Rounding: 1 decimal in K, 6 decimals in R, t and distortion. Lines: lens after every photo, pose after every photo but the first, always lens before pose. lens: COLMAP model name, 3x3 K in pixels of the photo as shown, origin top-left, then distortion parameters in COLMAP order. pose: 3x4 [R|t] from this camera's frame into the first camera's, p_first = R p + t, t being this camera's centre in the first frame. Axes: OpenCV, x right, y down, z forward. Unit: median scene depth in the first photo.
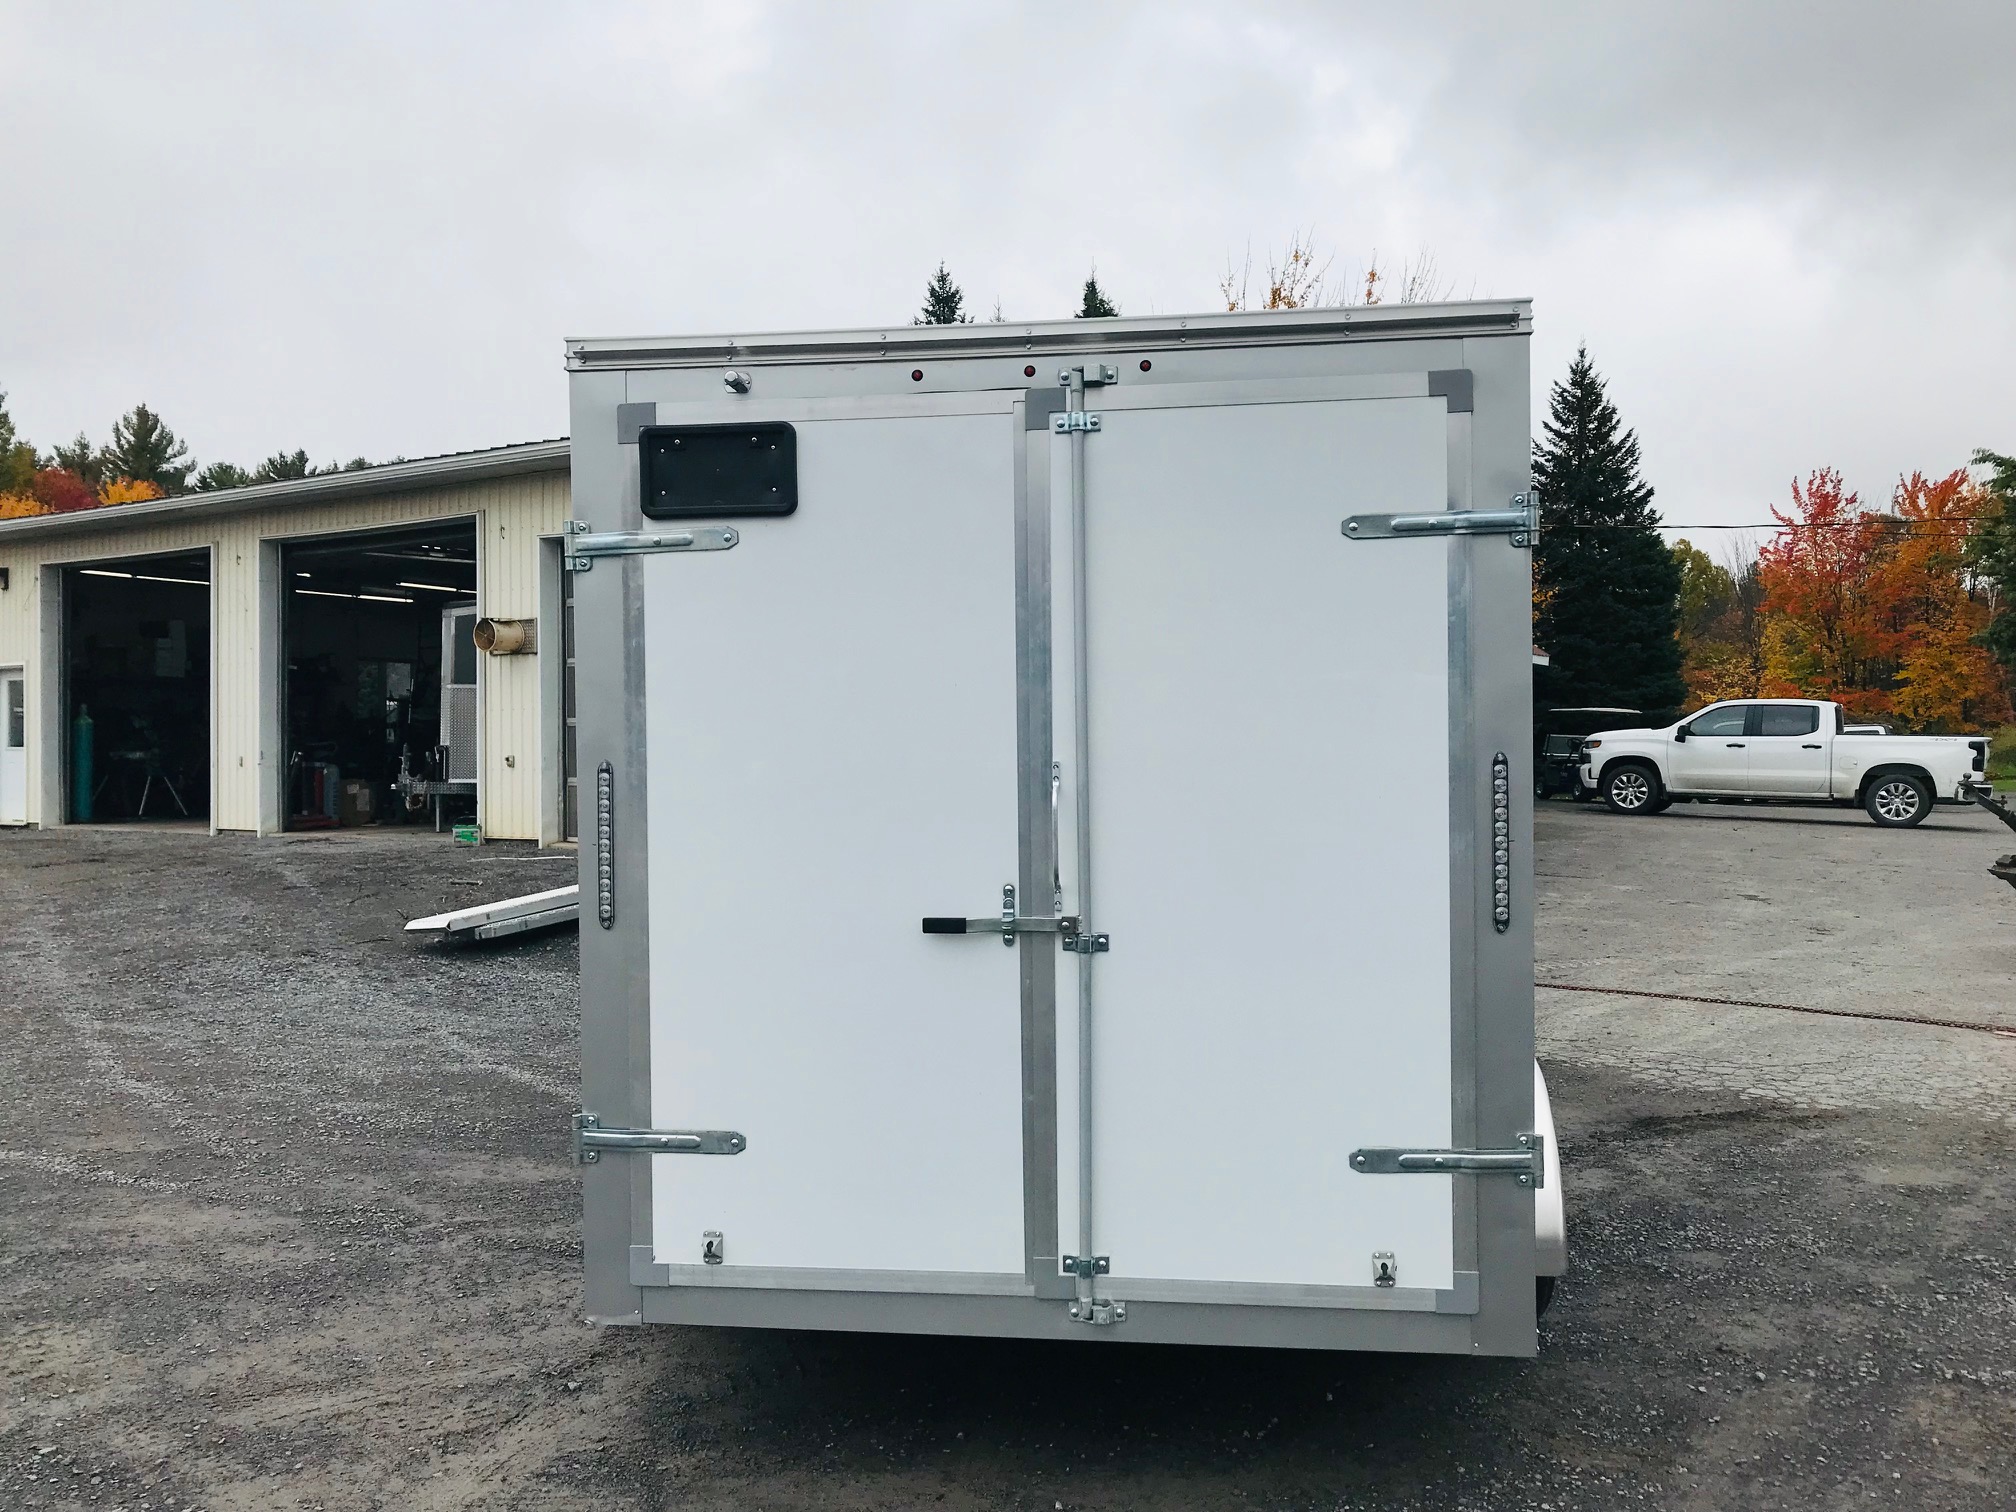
lens RADIAL K [[1671.5, 0, 995.9], [0, 1671.5, 764.3], [0, 0, 1]] dist [0.034641, -0.013382]
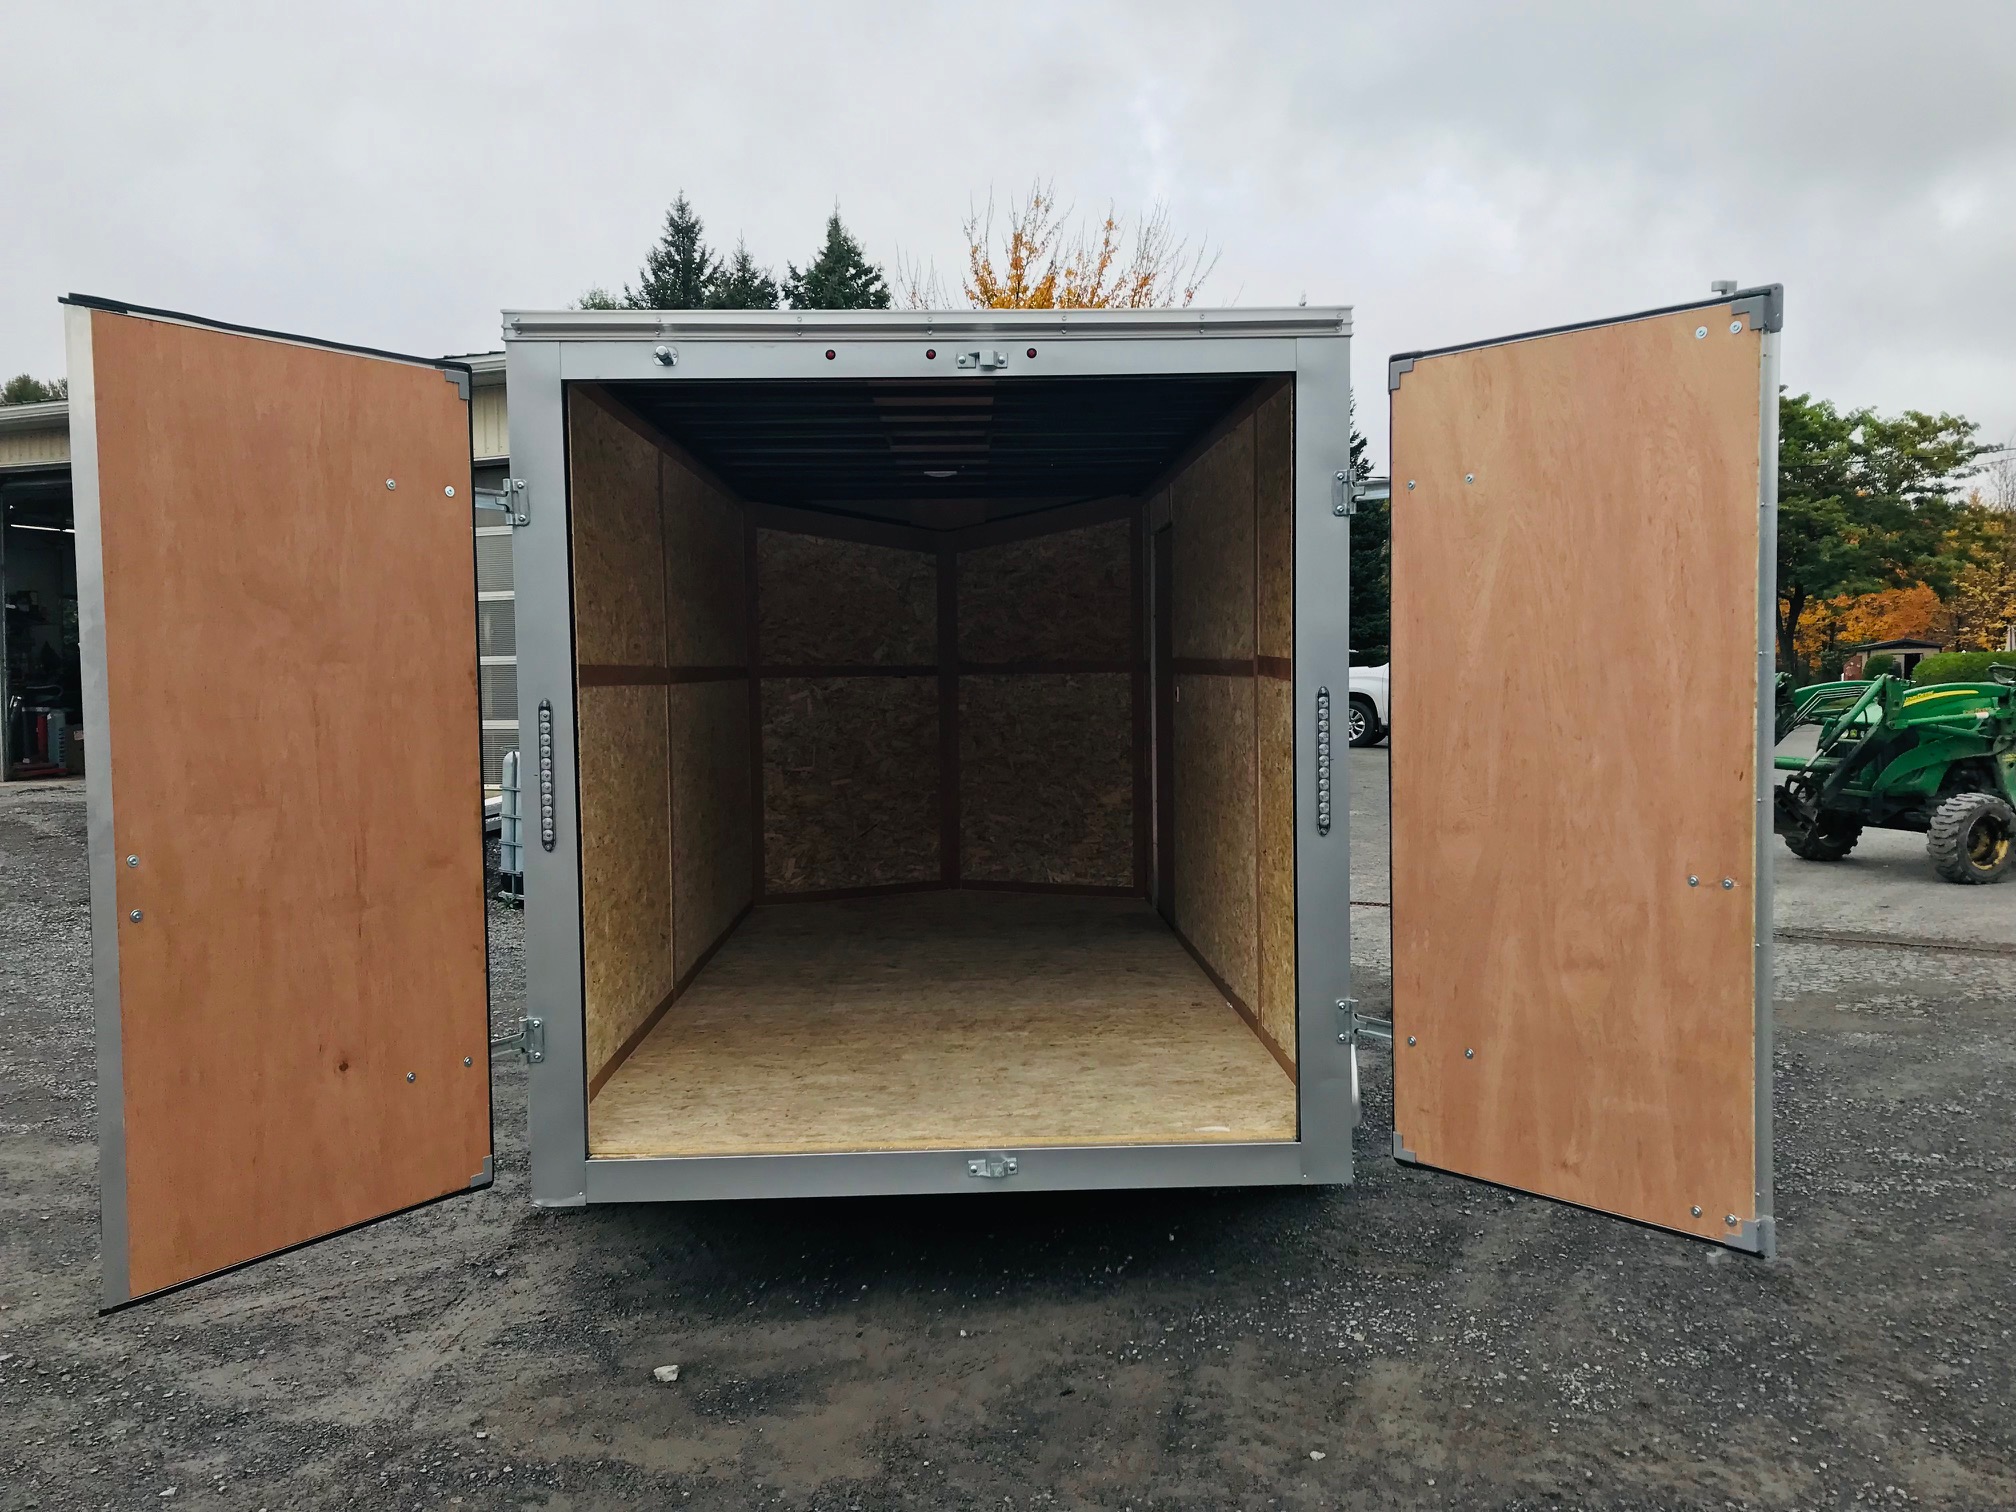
lens RADIAL K [[1671.5, 0, 1021.1], [0, 1671.5, 768.1], [0, 0, 1]] dist [0.034641, -0.013382]
pose [[0.984983, -0.014838, 0.172013, -0.106896], [0.008236, 0.999204, 0.039033, 0.002455], [-0.172455, -0.037030, 0.984321, -0.128243]]
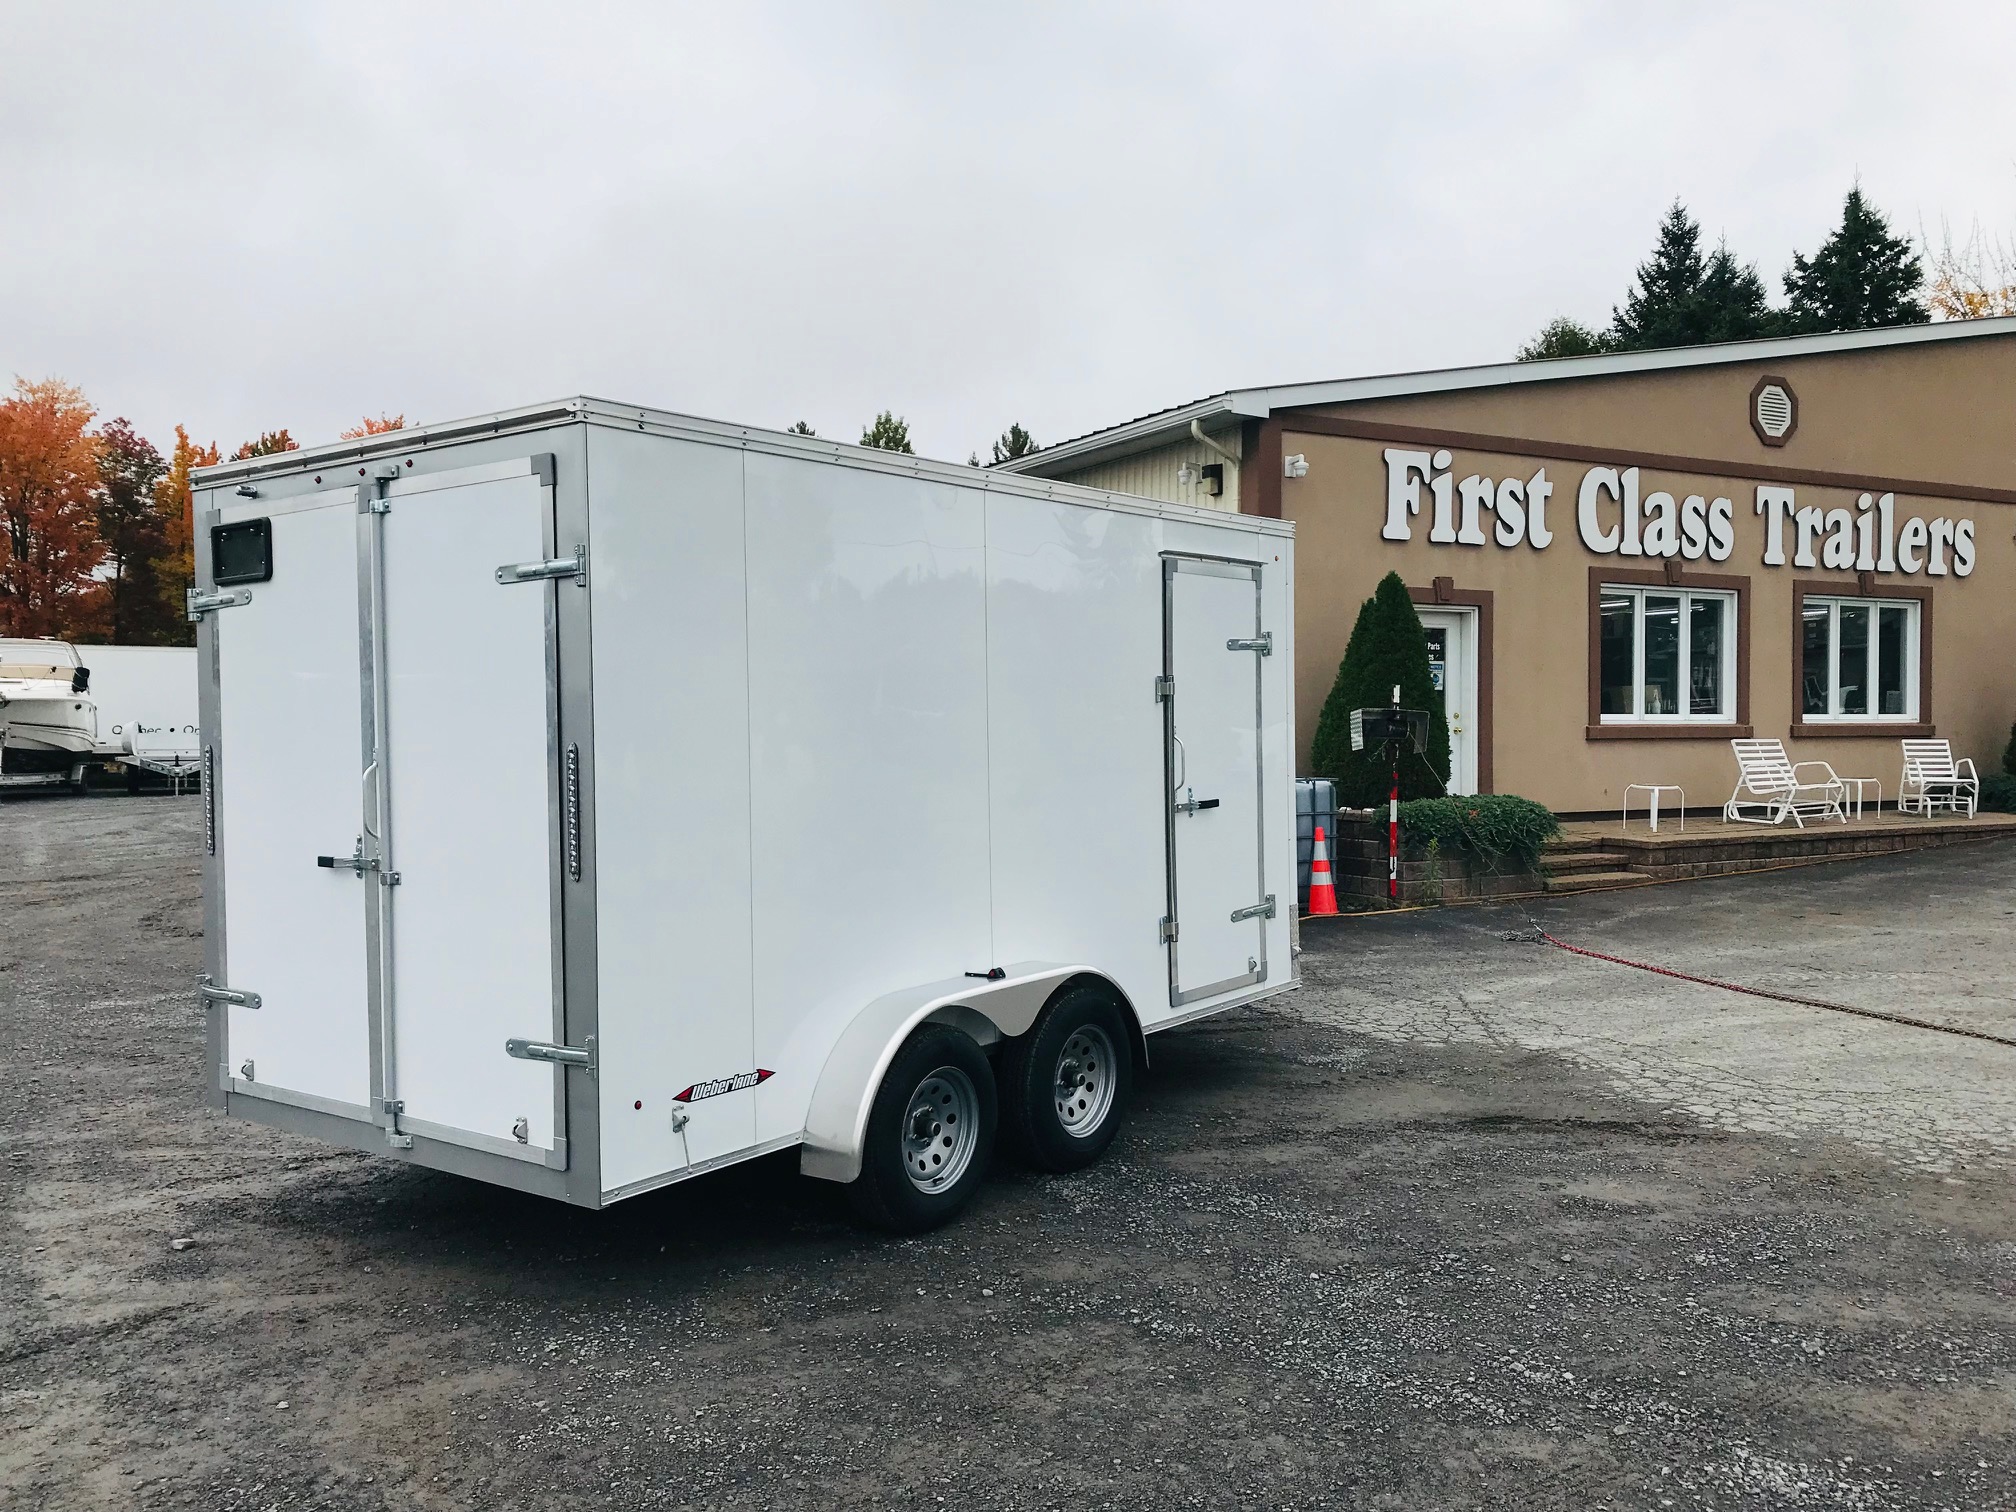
lens RADIAL K [[1671.5, 0, 979.8], [0, 1671.5, 774.7], [0, 0, 1]] dist [0.034641, -0.013382]
pose [[0.867974, 0.015194, -0.496378, 1.058233], [-0.004954, 0.999747, 0.021938, -0.011700], [0.496585, -0.016583, 0.867829, 0.020789]]
